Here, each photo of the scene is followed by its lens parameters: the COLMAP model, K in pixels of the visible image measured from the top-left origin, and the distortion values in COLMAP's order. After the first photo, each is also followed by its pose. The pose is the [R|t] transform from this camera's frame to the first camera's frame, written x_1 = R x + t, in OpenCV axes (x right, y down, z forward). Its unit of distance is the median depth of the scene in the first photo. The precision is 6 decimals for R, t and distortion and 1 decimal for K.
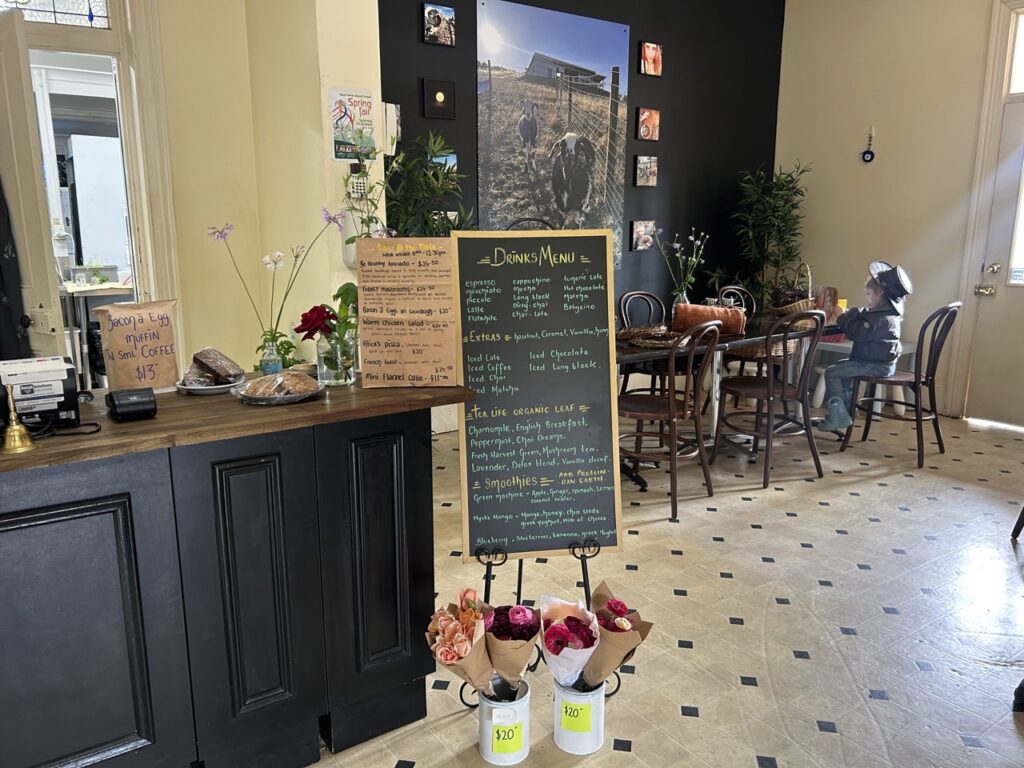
lens RADIAL K [[756.6, 0, 512.0], [0, 756.6, 384.0], [0, 0, 1]] dist [0.017472, -0.043327]
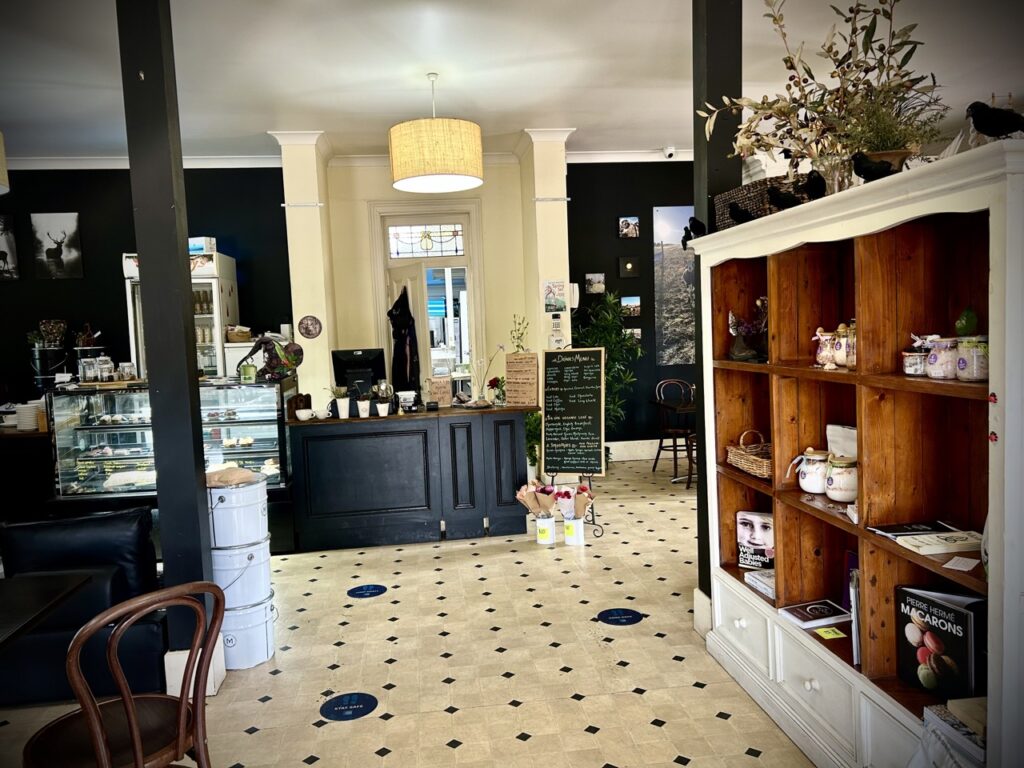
lens RADIAL K [[756.6, 0, 512.0], [0, 756.6, 384.0], [0, 0, 1]] dist [0.017472, -0.043327]
pose [[0.875500, -0.001897, -0.483215, 1.085606], [-0.055770, 0.992913, -0.104942, 0.200032], [0.479990, 0.118826, 0.869189, -1.328229]]
